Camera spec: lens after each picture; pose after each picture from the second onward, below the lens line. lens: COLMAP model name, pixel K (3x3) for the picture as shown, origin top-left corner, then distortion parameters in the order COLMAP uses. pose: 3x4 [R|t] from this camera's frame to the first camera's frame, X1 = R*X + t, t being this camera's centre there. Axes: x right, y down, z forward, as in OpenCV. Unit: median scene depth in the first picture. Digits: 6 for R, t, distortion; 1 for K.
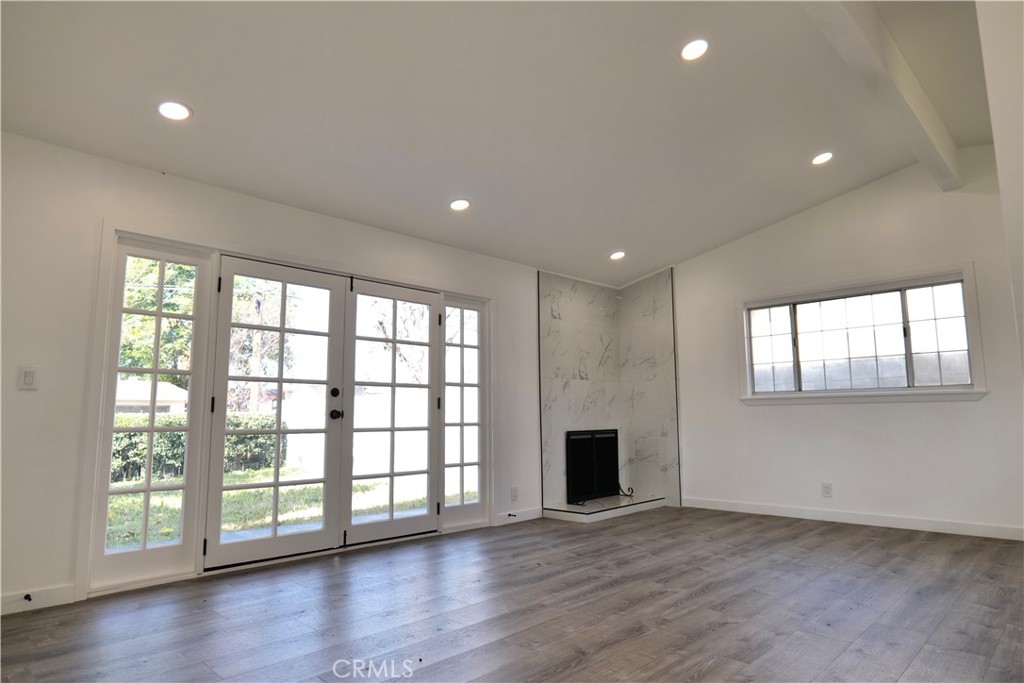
lens RADIAL K [[598.1, 0, 514.7], [0, 598.1, 344.6], [0, 0, 1]] dist [-0.029079, 0.016070]
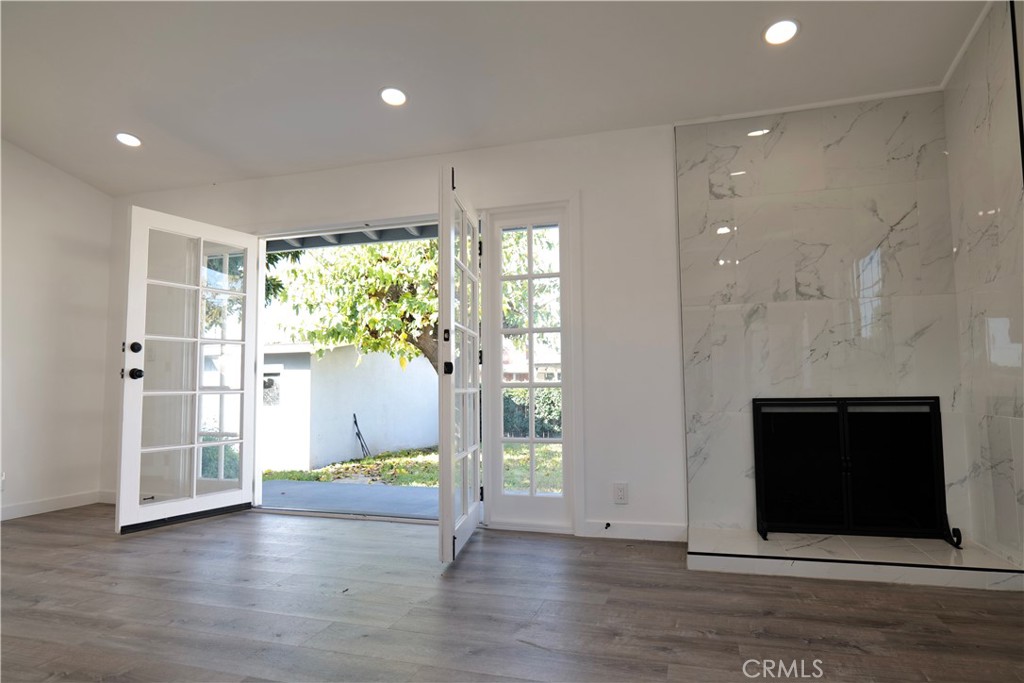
lens RADIAL K [[598.1, 0, 514.7], [0, 598.1, 344.6], [0, 0, 1]] dist [-0.029079, 0.016070]
pose [[0.459125, -0.058713, -0.886430, 0.554916], [0.113967, 0.993461, -0.006774, 0.088832], [0.881031, -0.097914, 0.462814, 0.663302]]
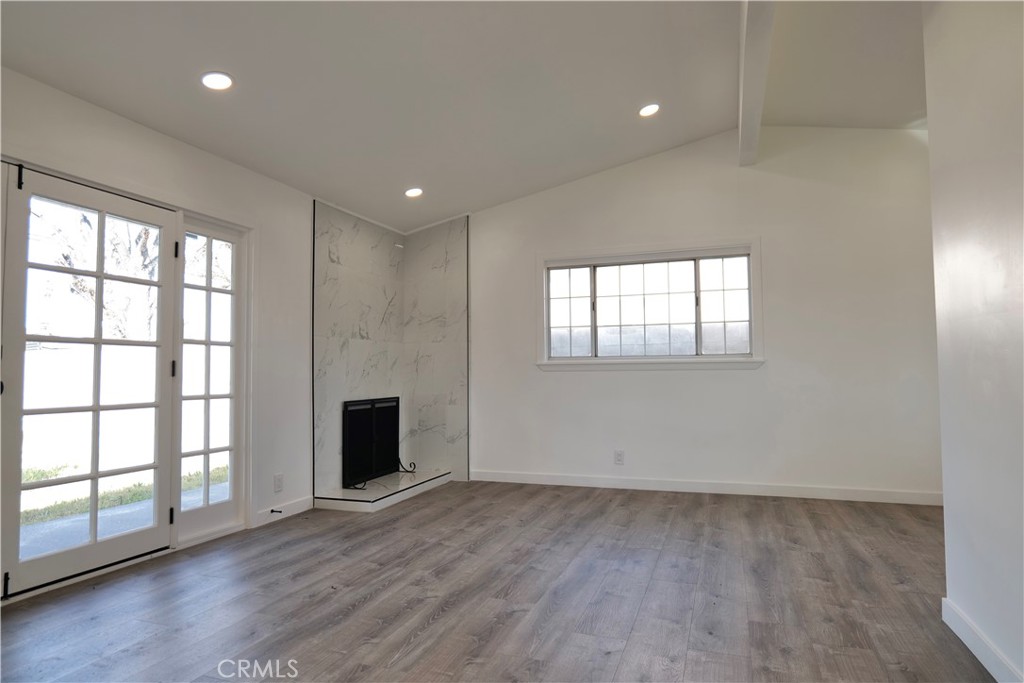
lens RADIAL K [[598.1, 0, 514.7], [0, 598.1, 344.6], [0, 0, 1]] dist [-0.029079, 0.016070]
pose [[0.907708, 0.020378, 0.419107, -0.053426], [-0.049489, 0.997048, 0.058706, 0.008624], [-0.416674, -0.074029, 0.906037, 0.192838]]
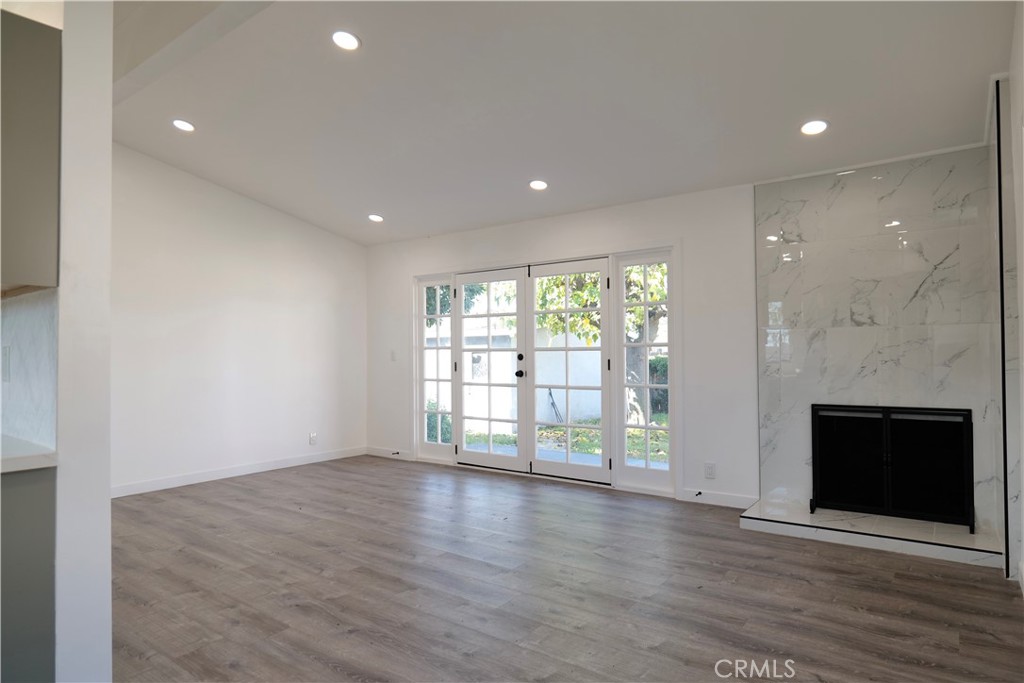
lens RADIAL K [[598.1, 0, 514.7], [0, 598.1, 344.6], [0, 0, 1]] dist [-0.029079, 0.016070]
pose [[0.132357, -0.006363, -0.991182, 0.851431], [0.127742, 0.991750, 0.010691, 0.030527], [0.982936, -0.128030, 0.132077, 0.683642]]
